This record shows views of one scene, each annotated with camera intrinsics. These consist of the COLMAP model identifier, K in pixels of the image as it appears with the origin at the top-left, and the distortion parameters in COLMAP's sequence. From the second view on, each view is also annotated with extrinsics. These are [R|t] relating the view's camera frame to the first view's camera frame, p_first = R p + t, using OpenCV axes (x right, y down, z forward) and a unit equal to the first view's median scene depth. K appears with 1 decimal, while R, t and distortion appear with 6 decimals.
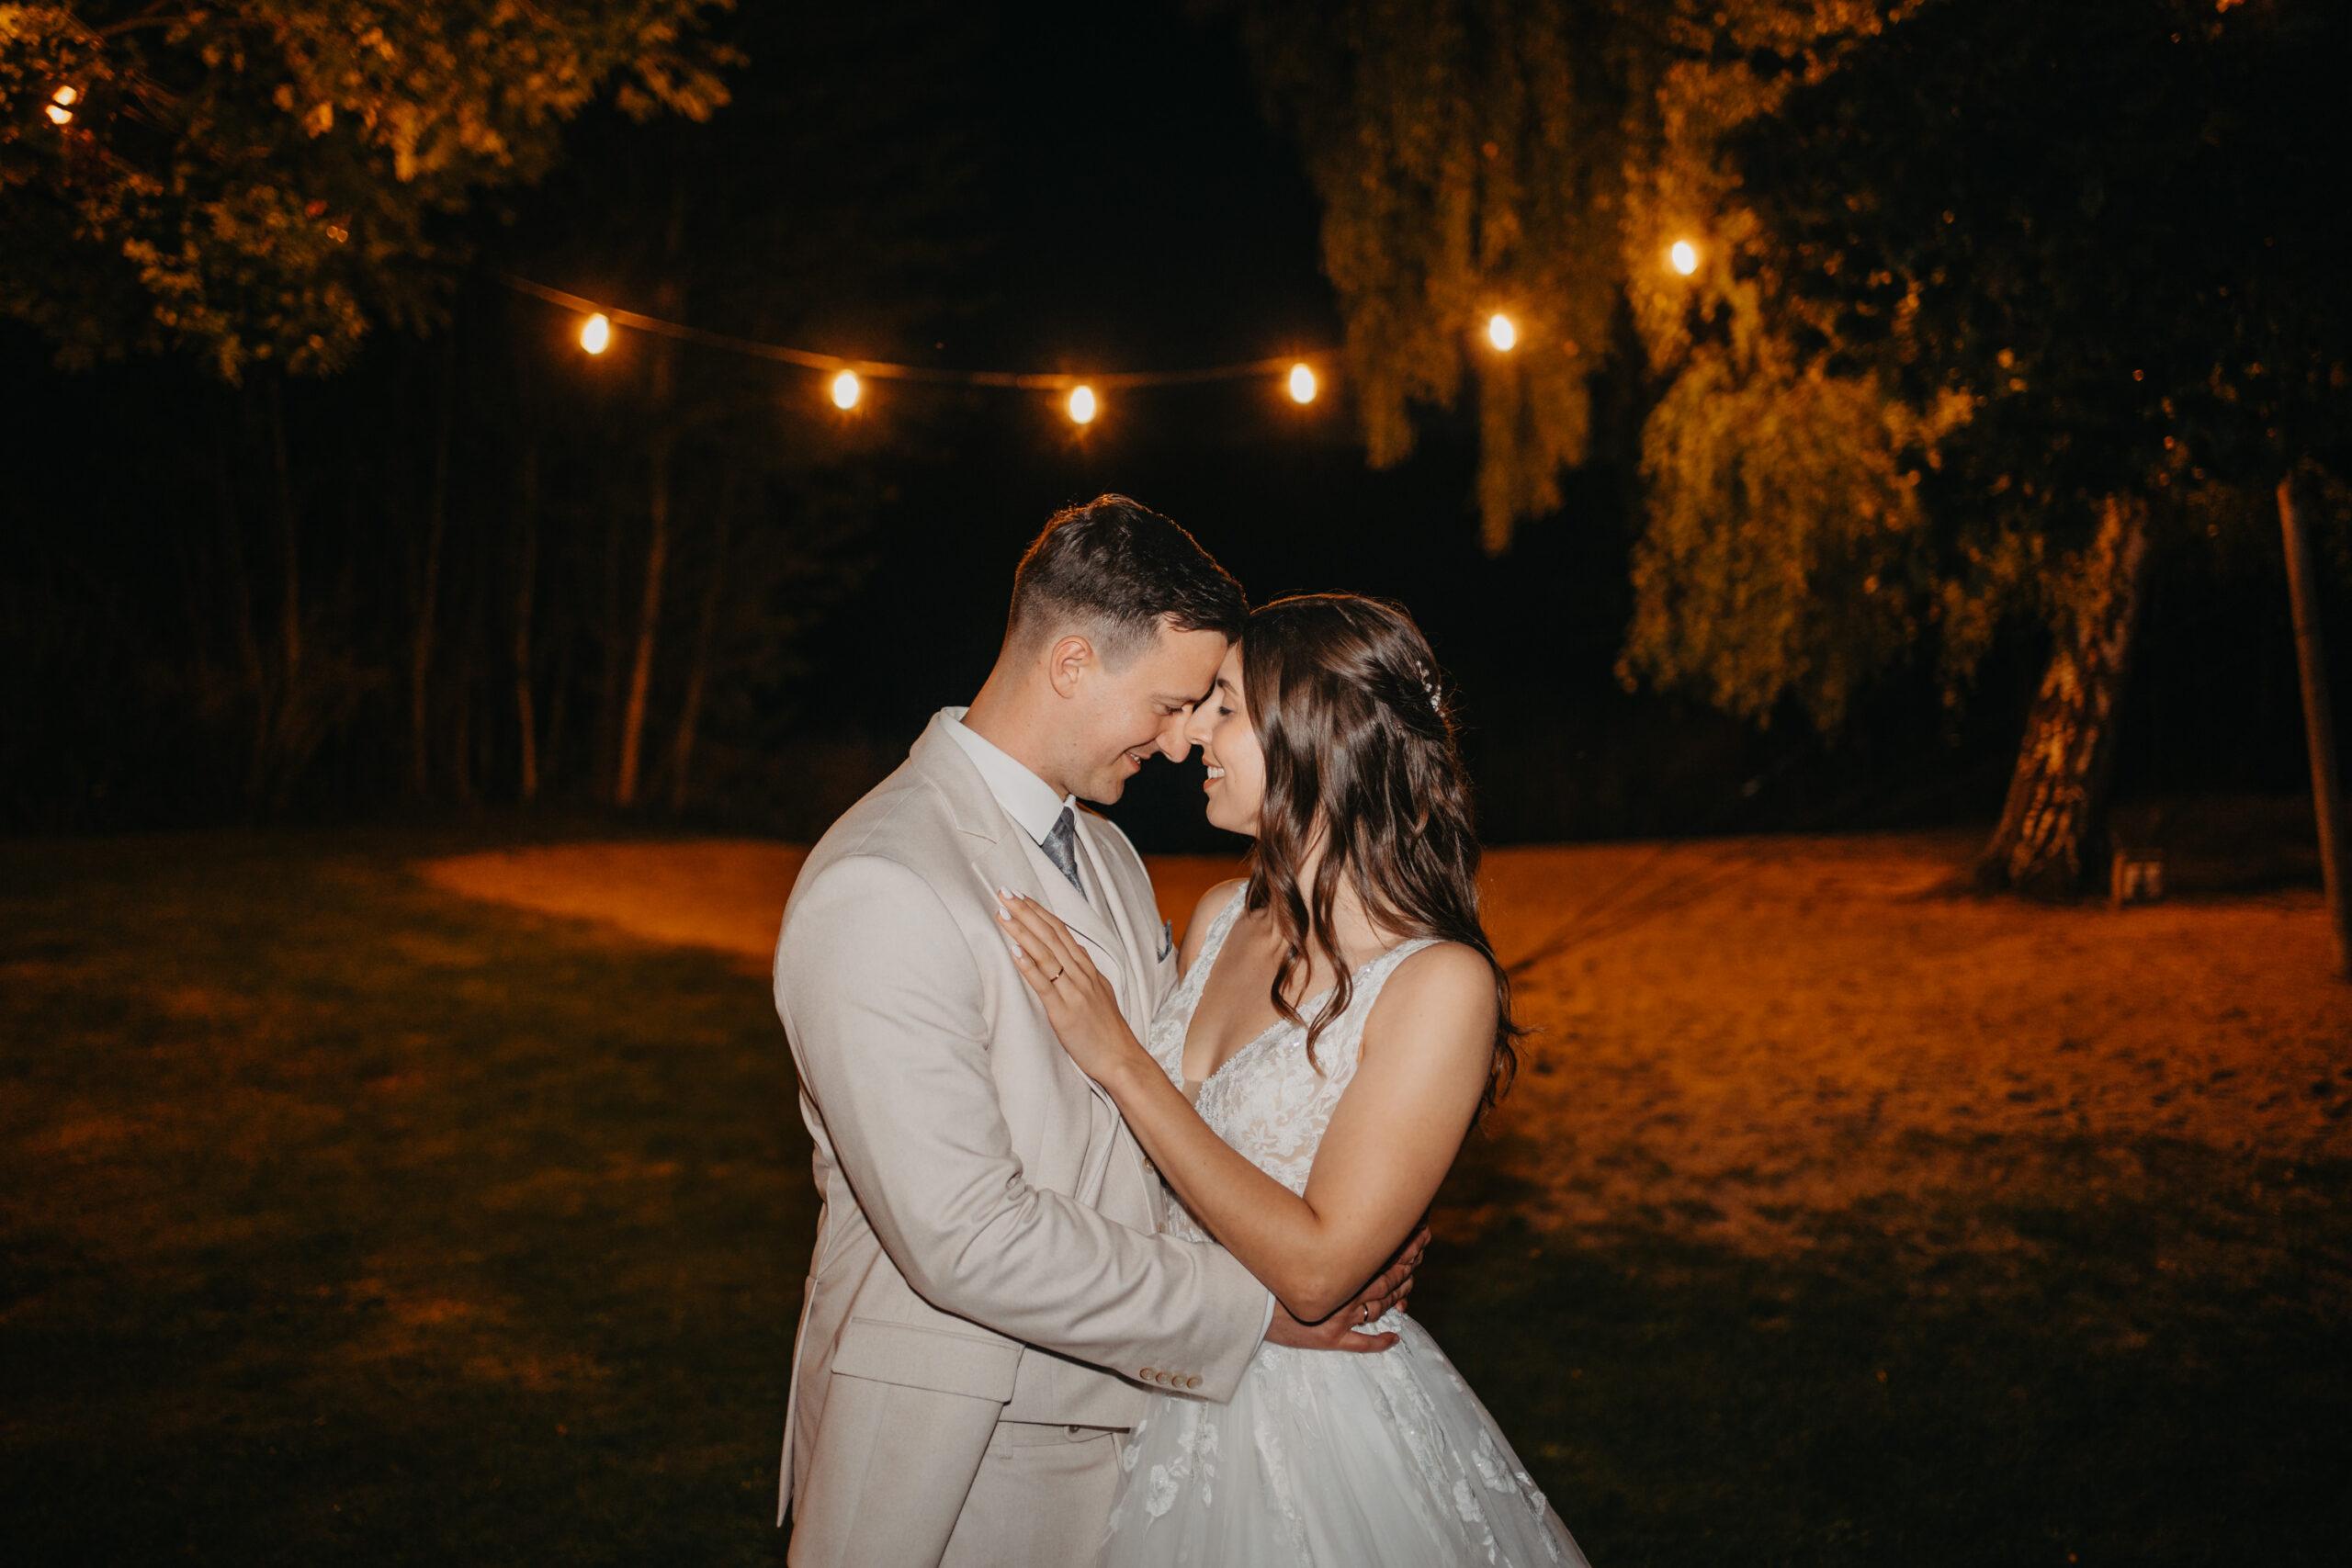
lens RADIAL K [[2455.5, 0, 1178.5], [0, 2455.5, 735.7], [0, 0, 1]] dist [-0.012782, -0.000222]
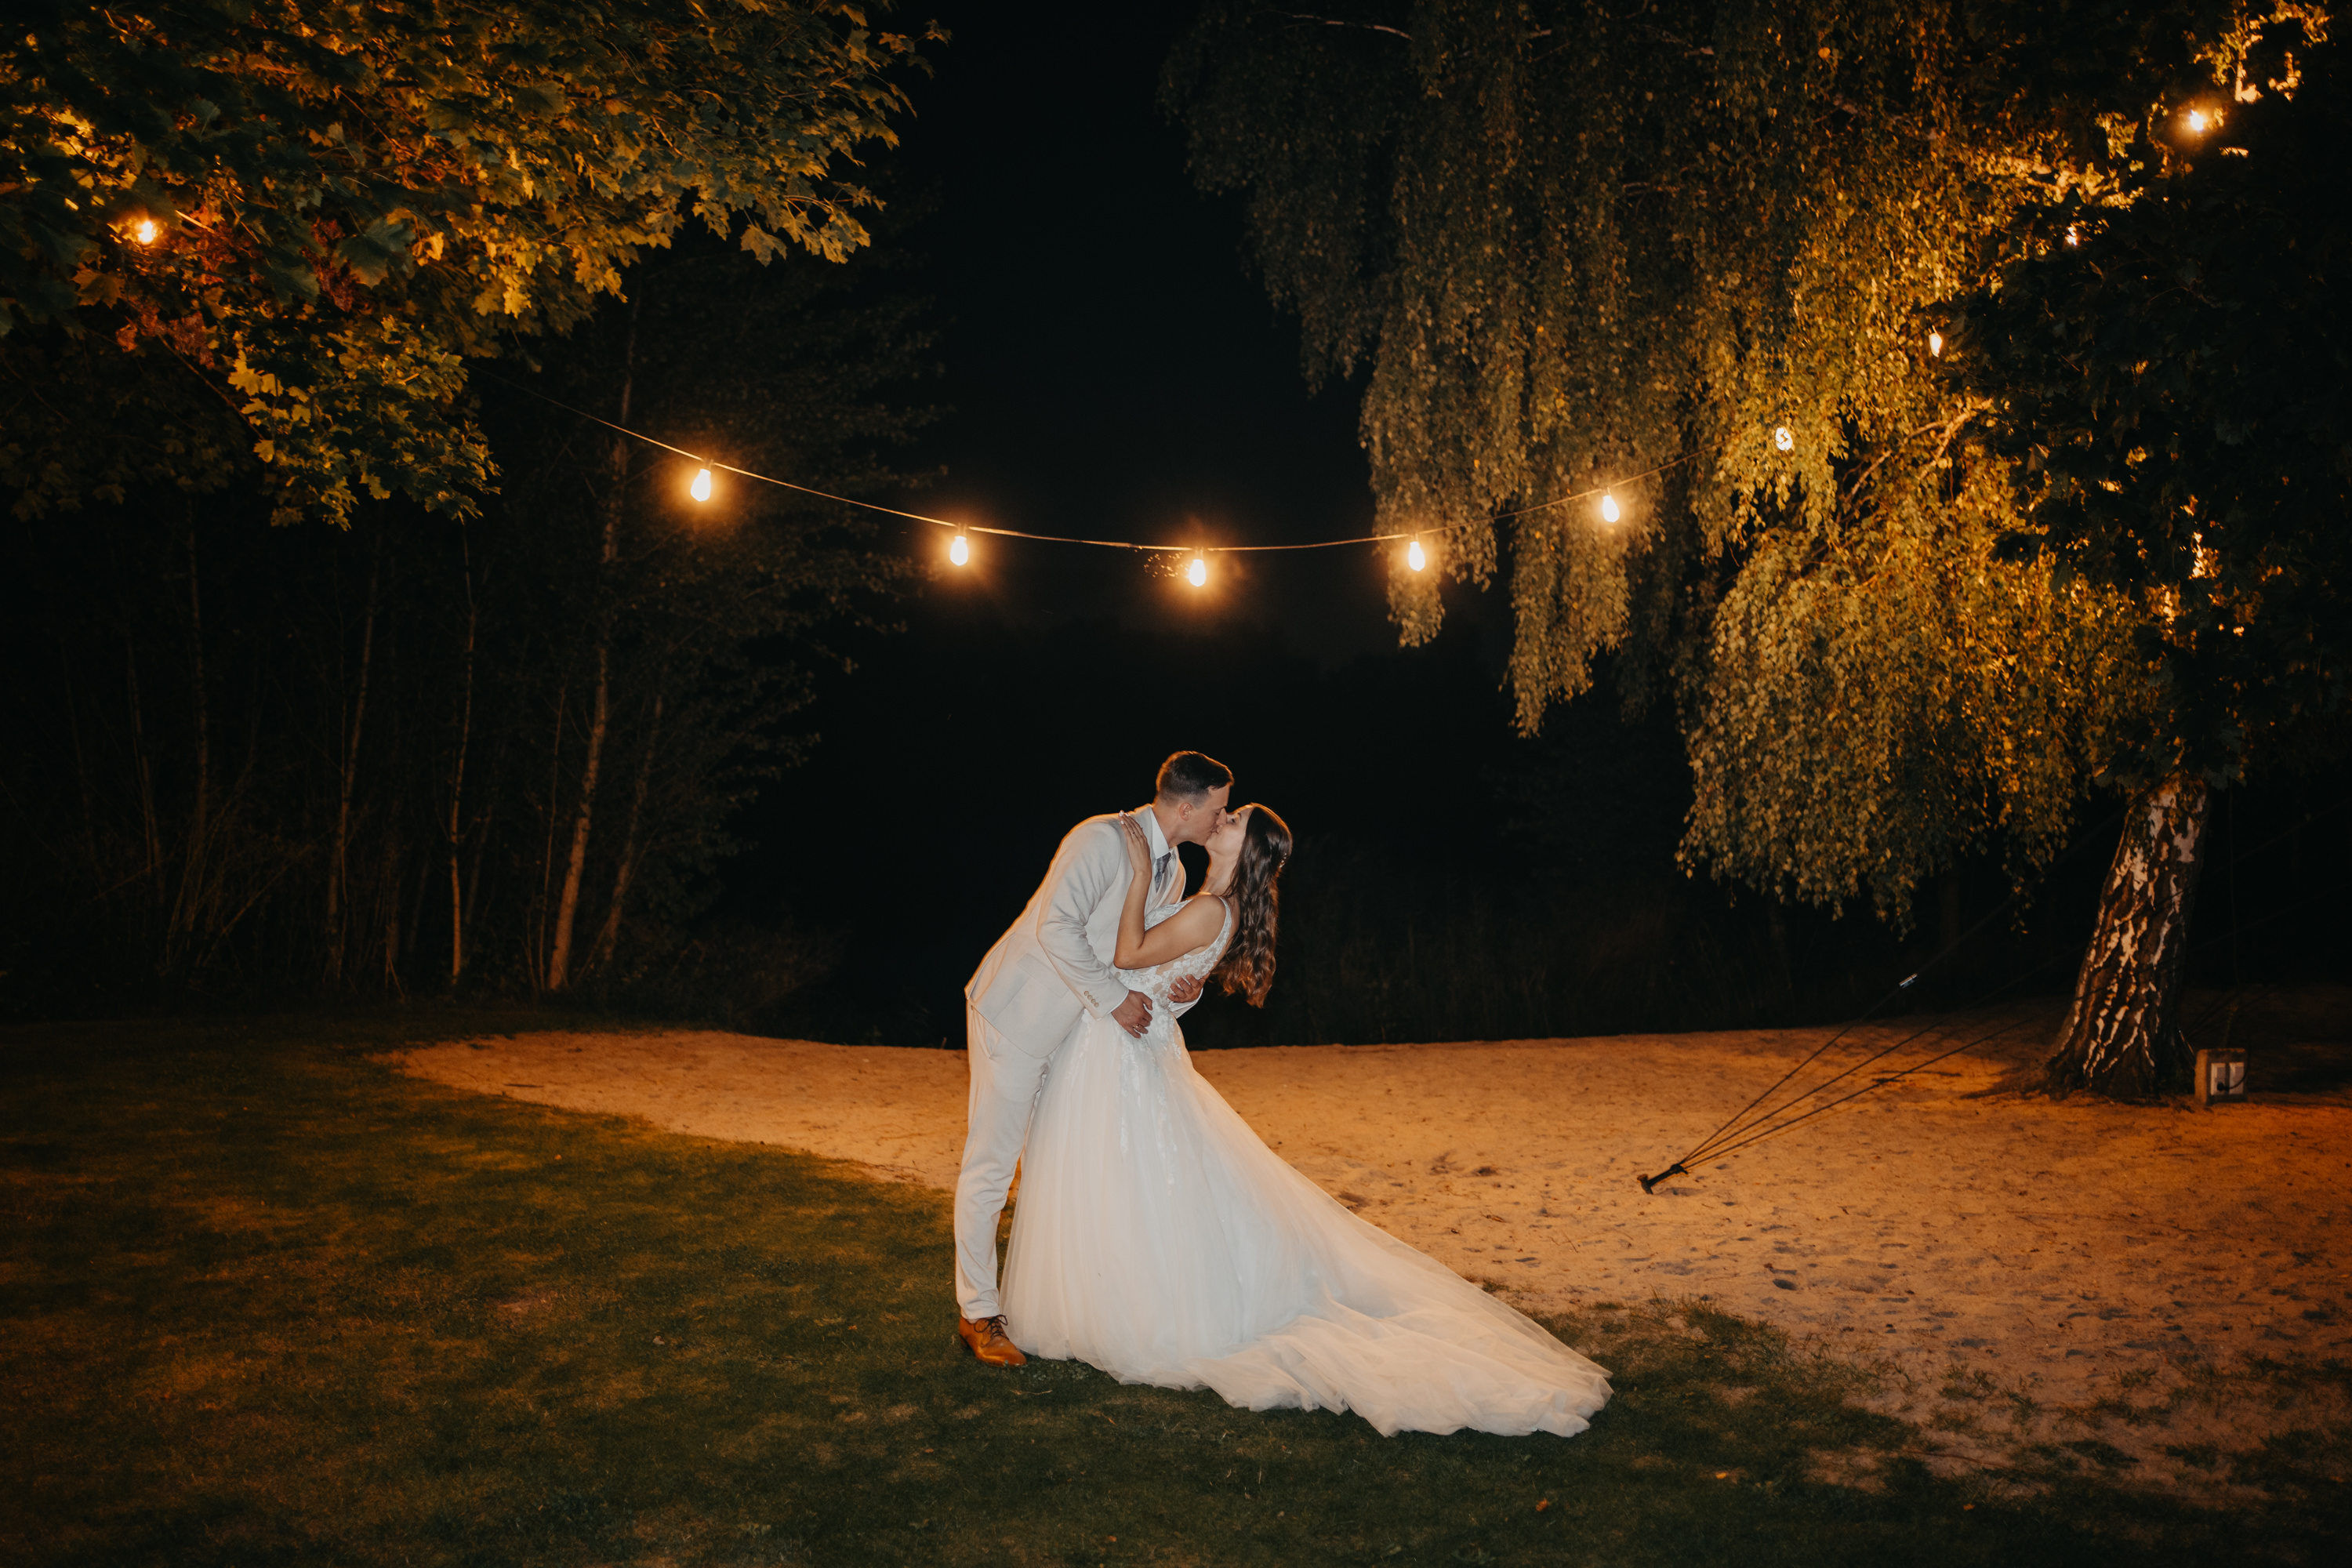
lens RADIAL K [[2413.4, 0, 1104.2], [0, 2413.4, 692.2], [0, 0, 1]] dist [0.001136, 0.010405]
pose [[0.995970, 0.016109, 0.088234, -0.152904], [-0.007712, 0.995476, -0.094695, 0.000438], [-0.089360, 0.093633, 0.991588, 0.075638]]
